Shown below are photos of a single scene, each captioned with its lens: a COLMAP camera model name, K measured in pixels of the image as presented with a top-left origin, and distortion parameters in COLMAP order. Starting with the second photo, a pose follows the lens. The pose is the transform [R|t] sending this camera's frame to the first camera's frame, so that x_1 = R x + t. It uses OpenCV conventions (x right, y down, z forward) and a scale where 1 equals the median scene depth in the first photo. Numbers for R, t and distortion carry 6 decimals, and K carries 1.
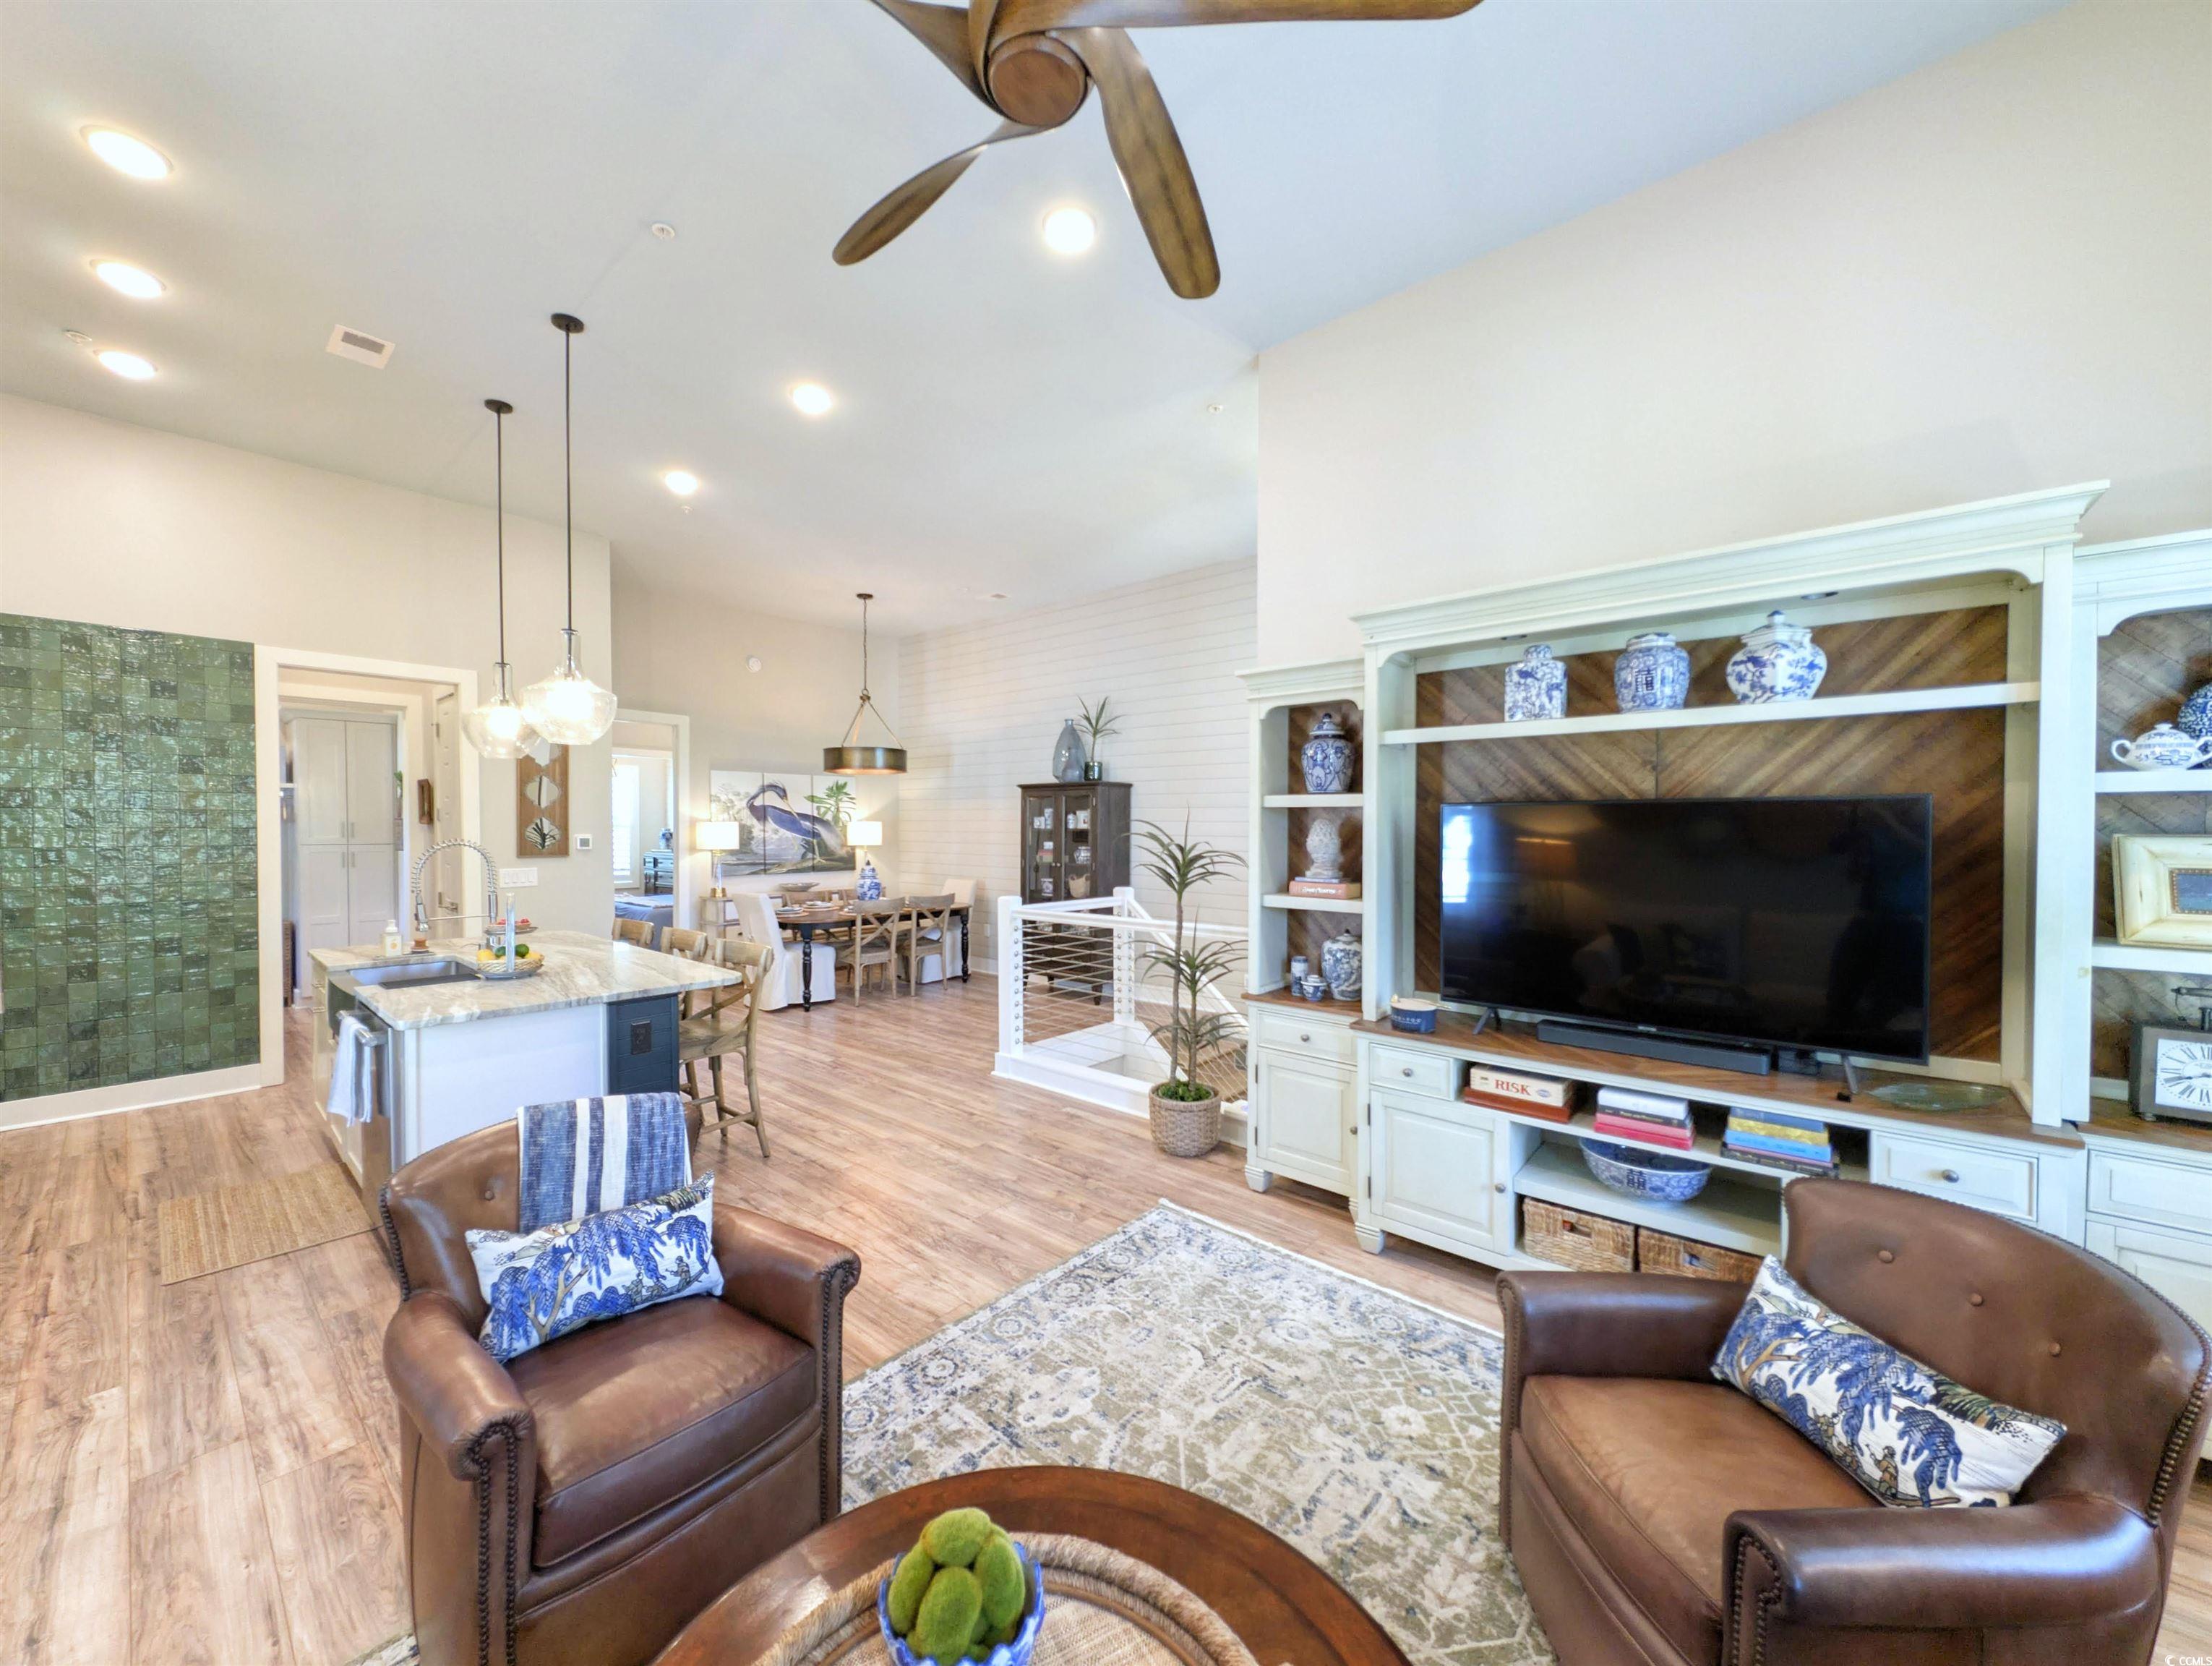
lens RADIAL K [[836.0, 0, 1091.3], [0, 836.0, 840.0], [0, 0, 1]] dist [0.001204, -0.001828]
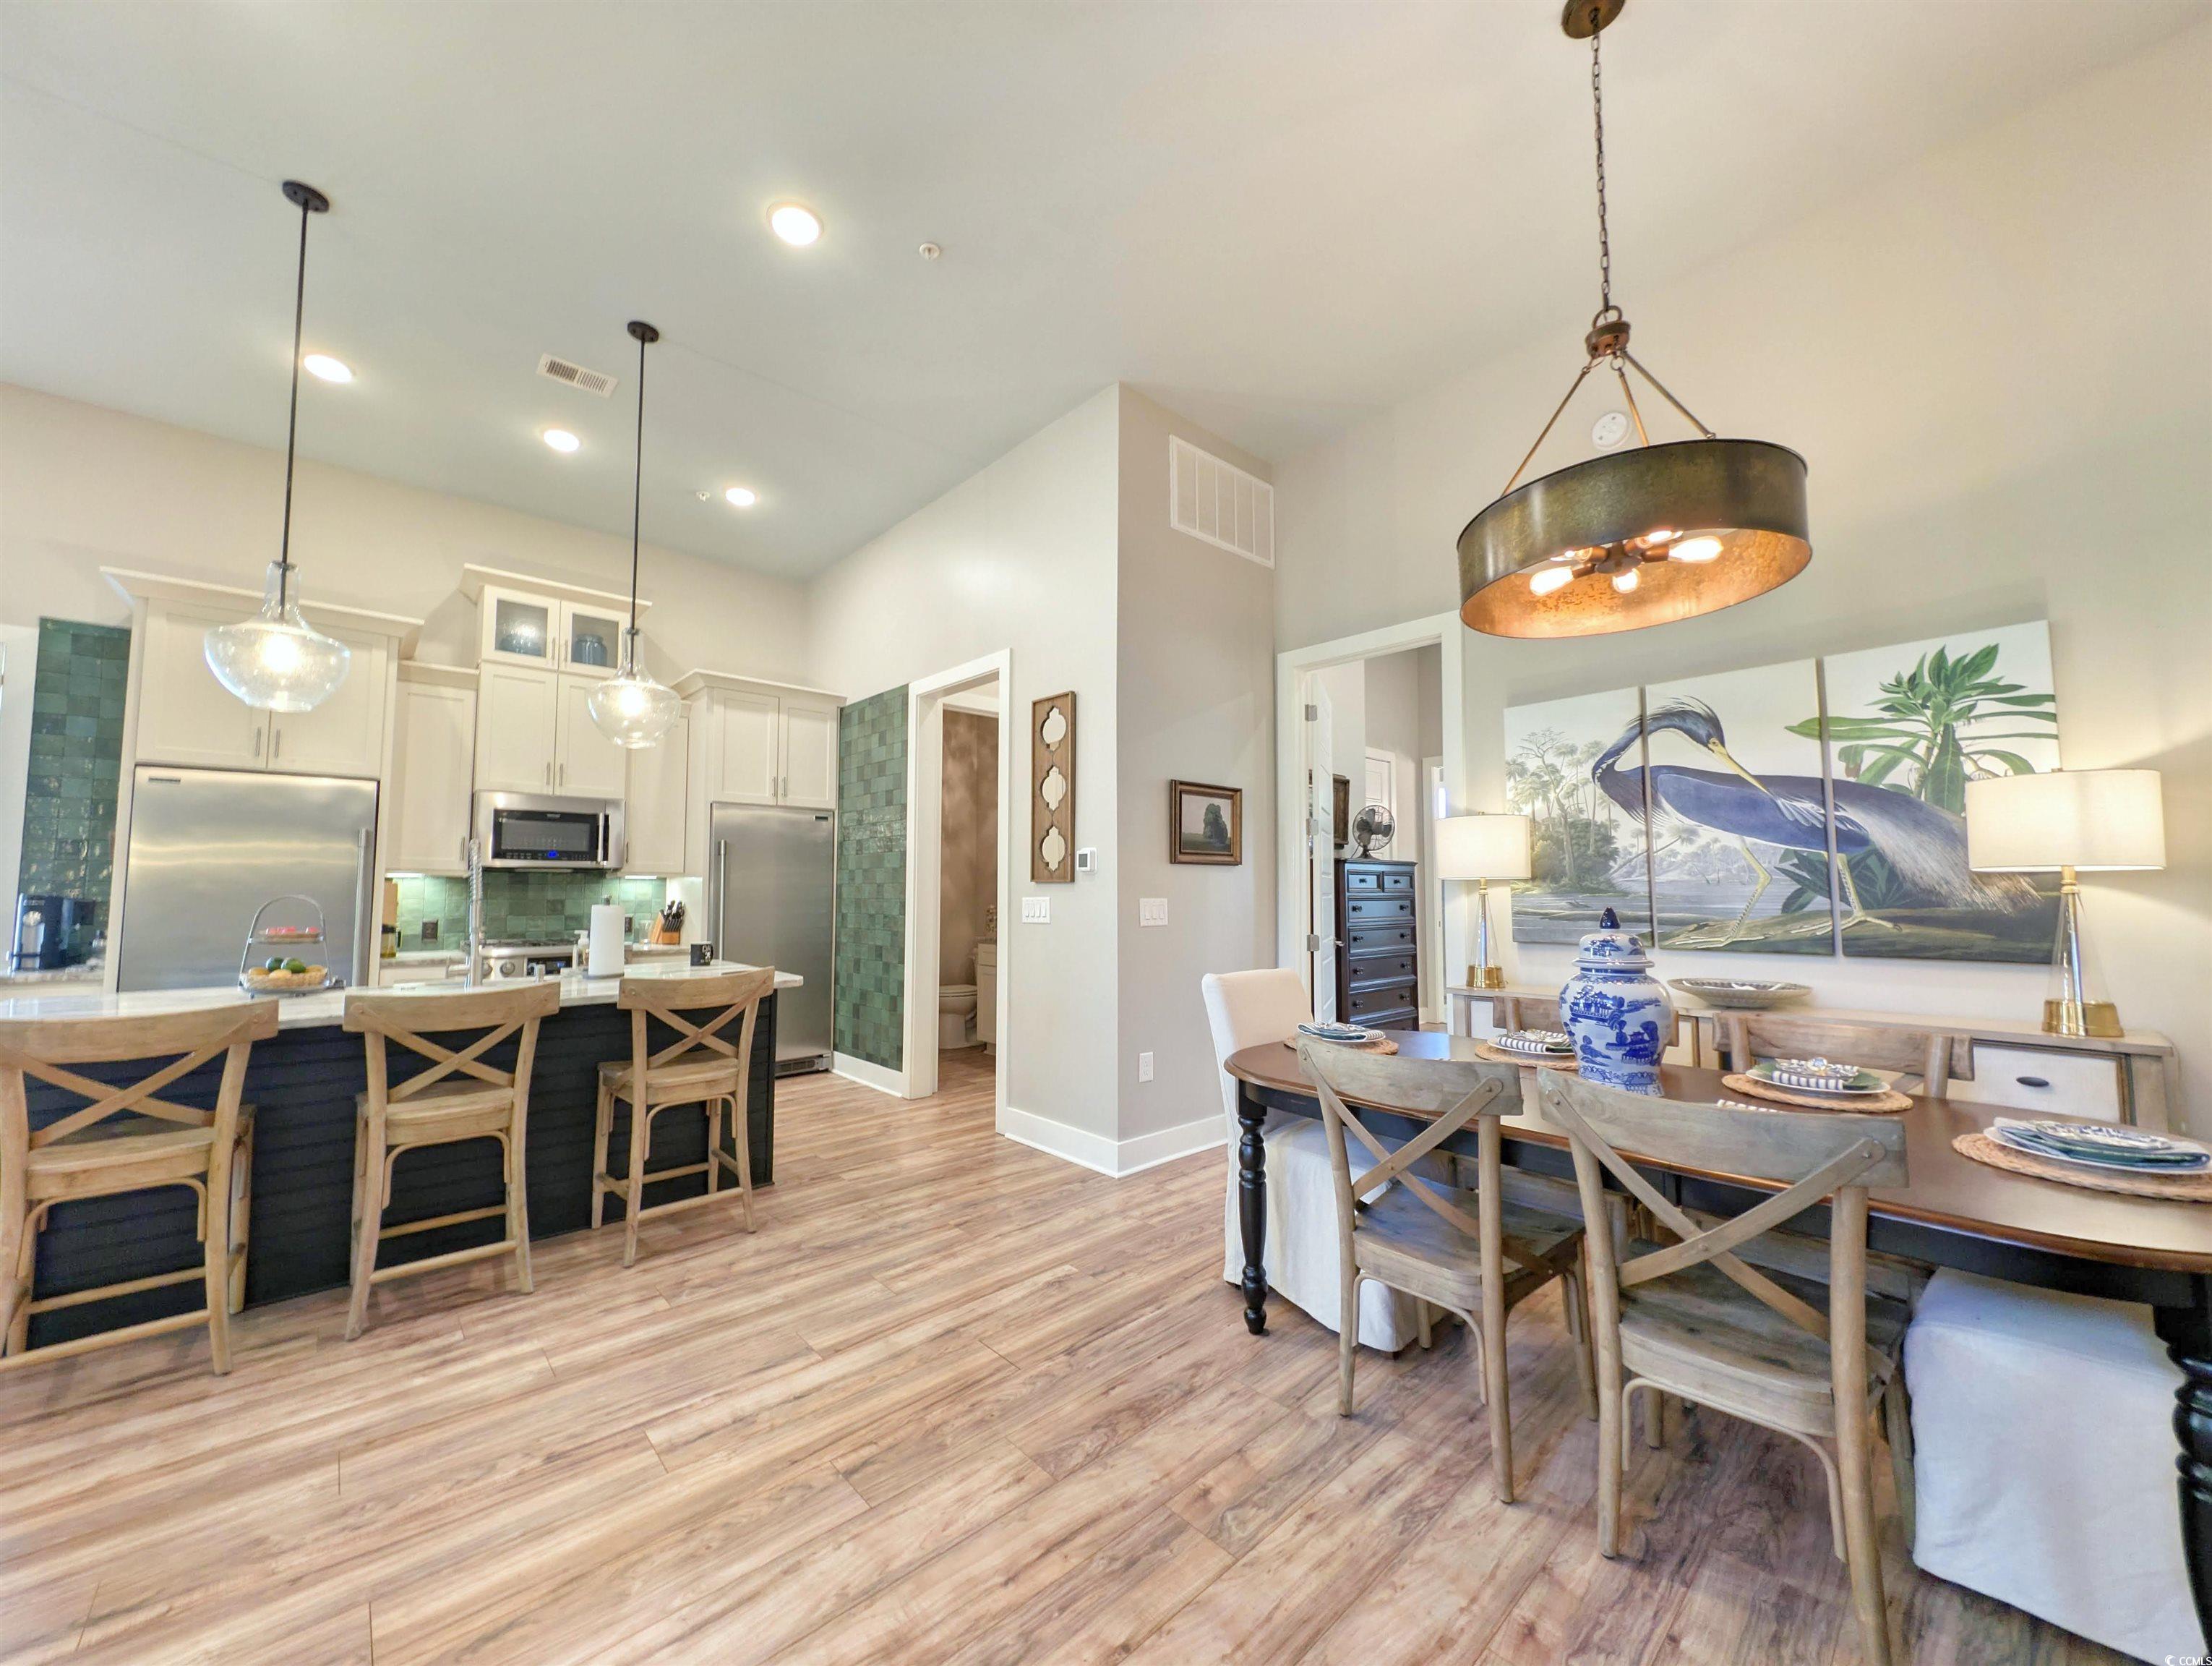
lens RADIAL K [[836.0, 0, 1091.3], [0, 836.0, 840.0], [0, 0, 1]] dist [0.001204, -0.001828]
pose [[-0.126615, -0.063272, -0.989932, 0.021321], [-0.017194, 0.997954, -0.061585, 0.020532], [0.991803, 0.009224, -0.127443, 0.829787]]
